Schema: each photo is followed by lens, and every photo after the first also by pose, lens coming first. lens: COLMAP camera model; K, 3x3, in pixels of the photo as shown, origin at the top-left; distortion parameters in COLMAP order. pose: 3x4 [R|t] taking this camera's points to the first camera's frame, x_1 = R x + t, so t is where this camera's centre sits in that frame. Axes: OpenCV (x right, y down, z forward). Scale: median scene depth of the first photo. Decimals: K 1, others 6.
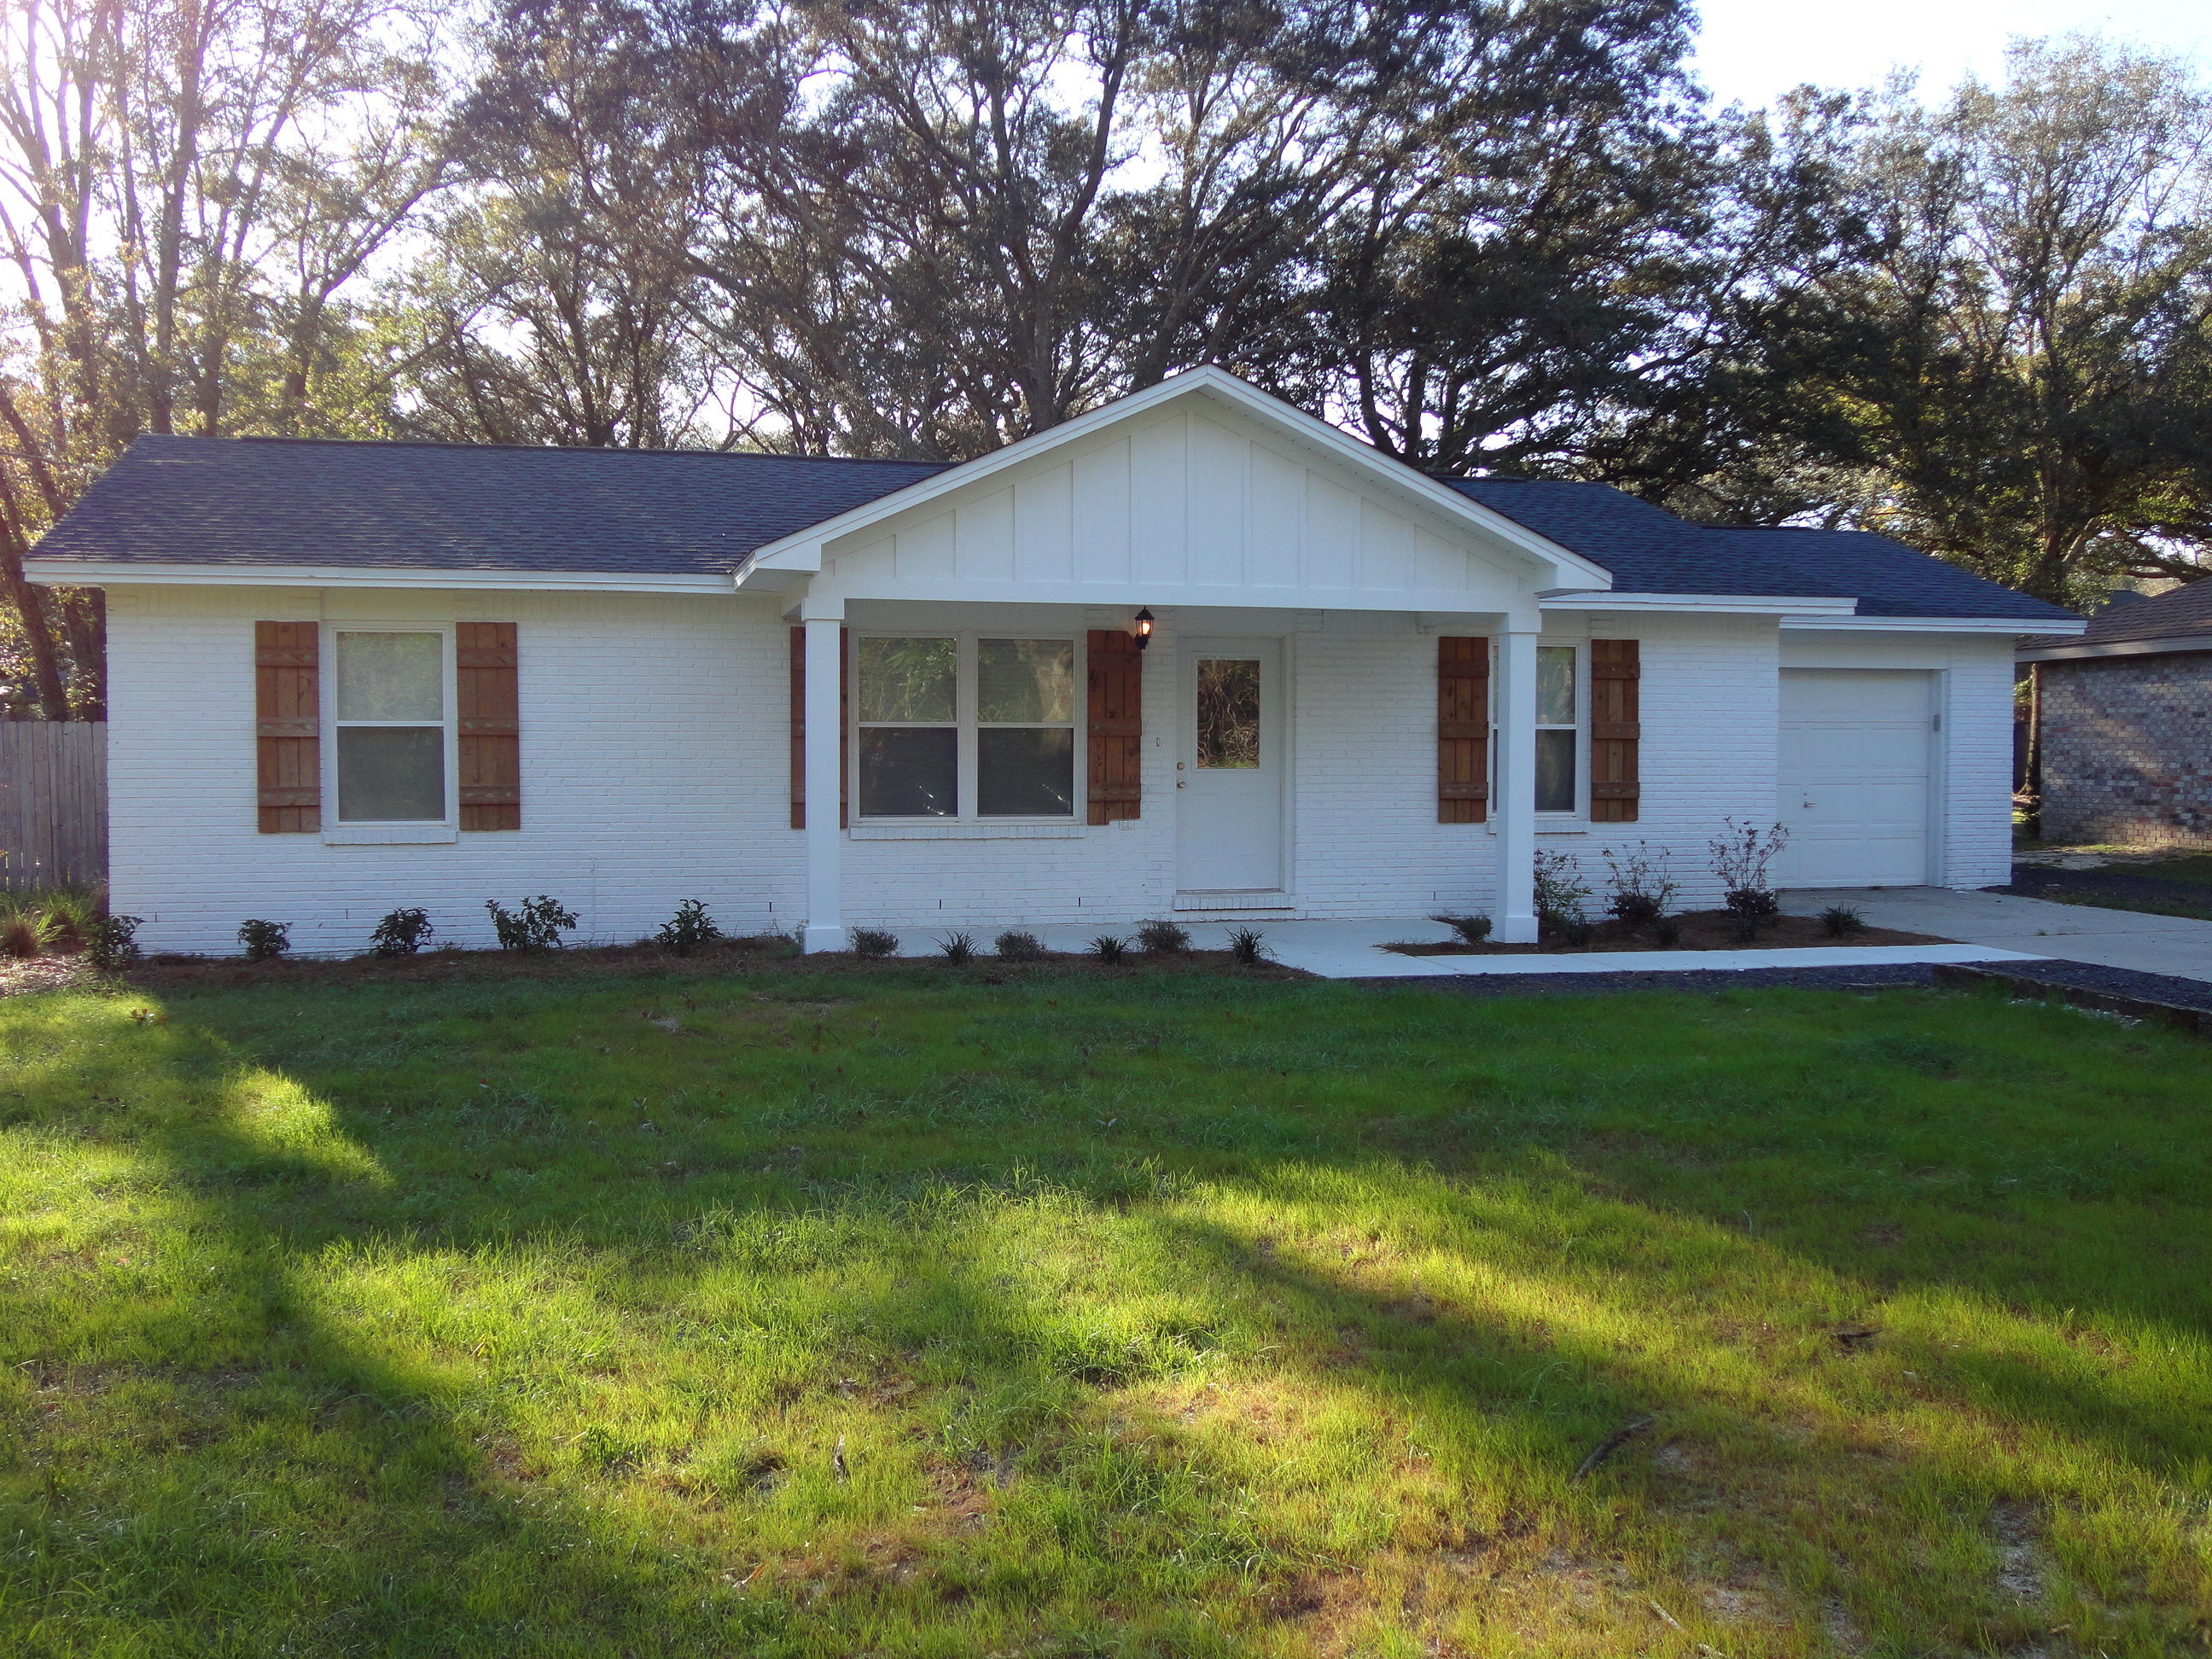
lens RADIAL K [[2177.0, 0, 1114.0], [0, 2177.0, 820.1], [0, 0, 1]] dist [-0.040315, 0.000000]
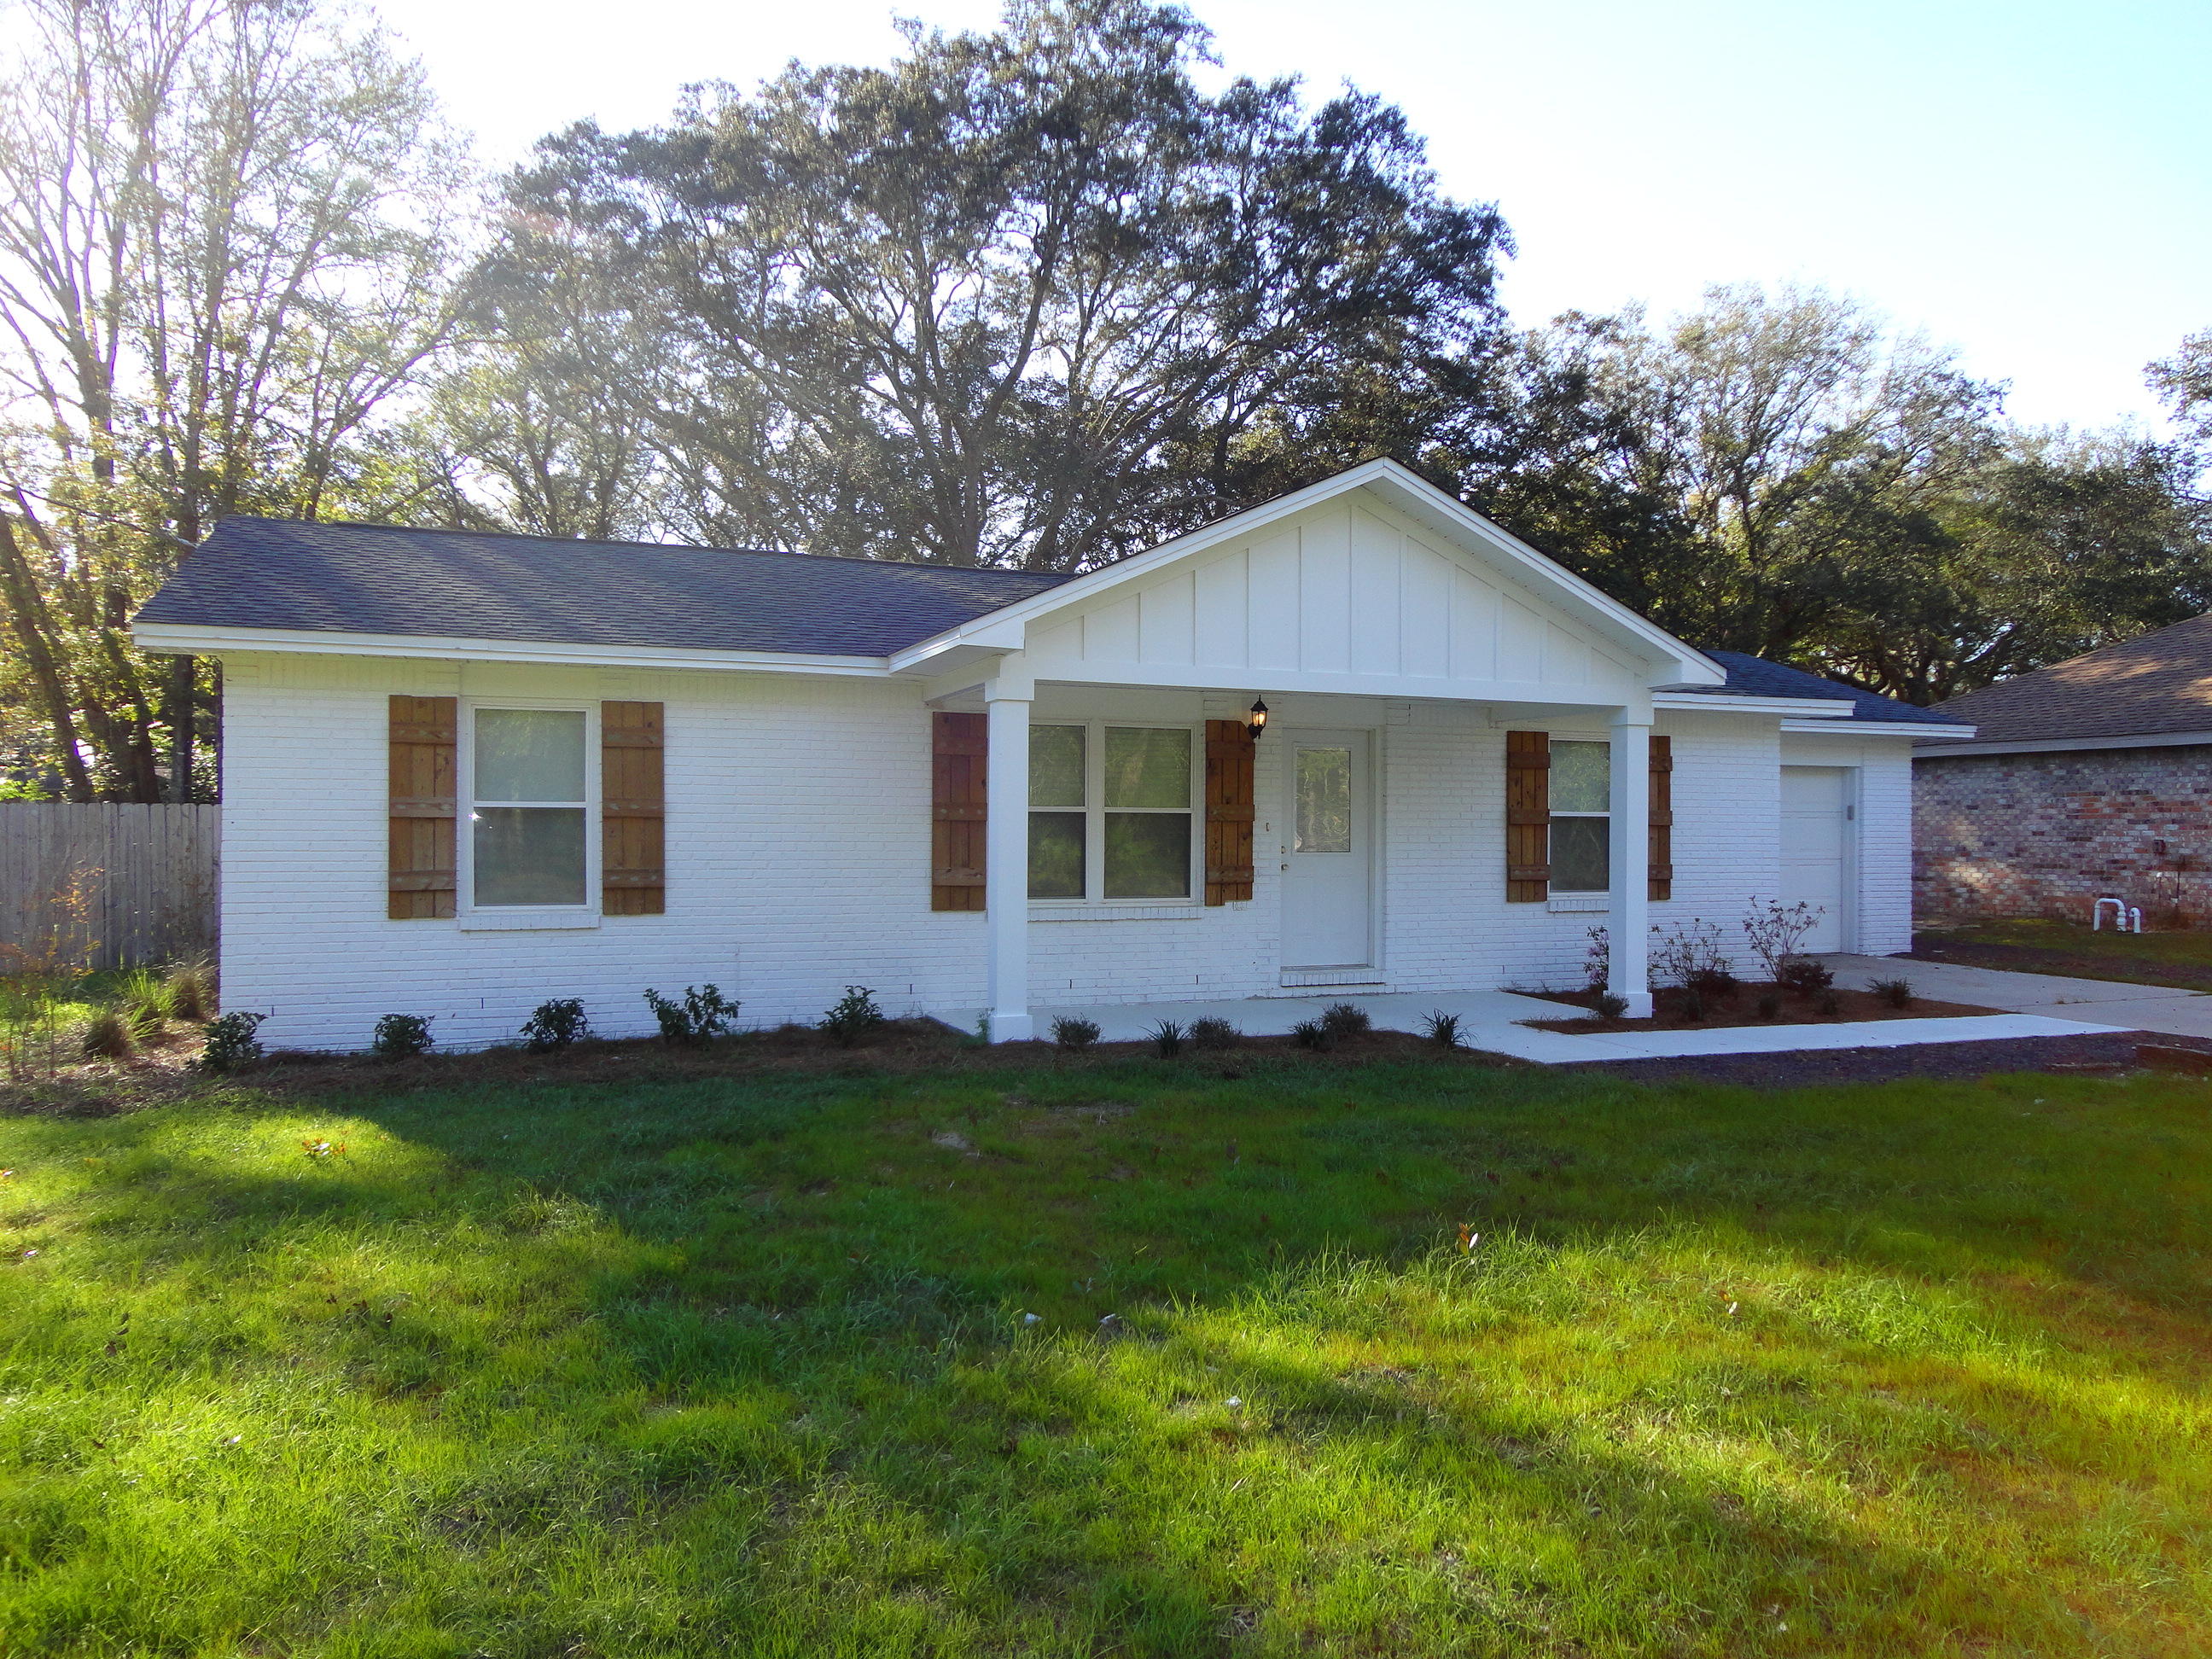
lens RADIAL K [[1598.4, 0, 1090.5], [0, 1598.4, 831.3], [0, 0, 1]] dist [-0.004935, -0.000550]
pose [[0.991496, 0.003319, 0.130093, -0.177993], [0.001060, 0.999436, -0.033572, -0.008333], [-0.130131, 0.033424, 0.990933, 0.260818]]
